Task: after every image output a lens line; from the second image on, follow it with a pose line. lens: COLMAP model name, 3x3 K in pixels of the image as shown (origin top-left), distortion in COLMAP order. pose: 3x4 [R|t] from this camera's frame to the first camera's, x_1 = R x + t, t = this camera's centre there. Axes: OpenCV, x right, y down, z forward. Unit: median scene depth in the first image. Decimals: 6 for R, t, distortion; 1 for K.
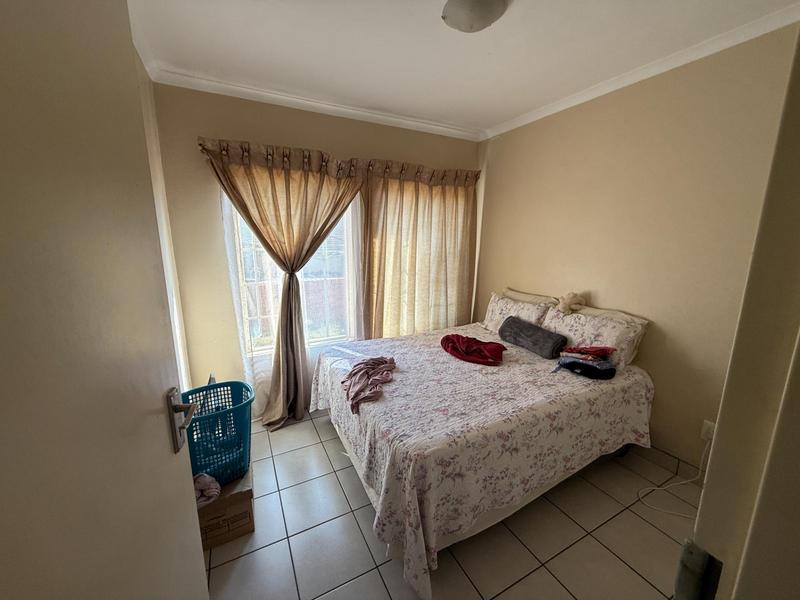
lens RADIAL K [[318.5, 0, 398.4], [0, 318.5, 299.3], [0, 0, 1]] dist [0.003475, -0.000013]
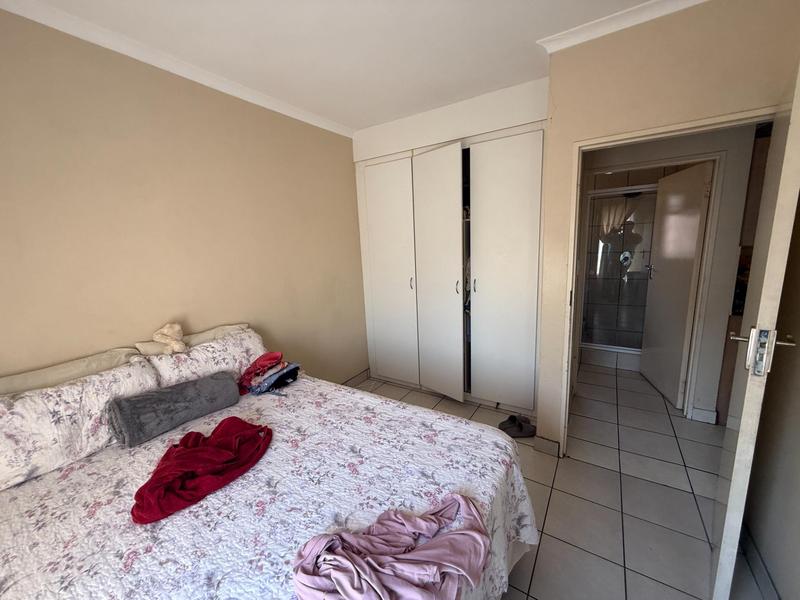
lens RADIAL K [[318.5, 0, 398.8], [0, 318.5, 301.3], [0, 0, 1]] dist [0.003475, -0.000013]
pose [[-0.500664, -0.134675, 0.855101, -0.383416], [0.204409, 0.941495, 0.267964, -0.186498], [-0.841161, 0.308951, -0.443844, 1.019243]]
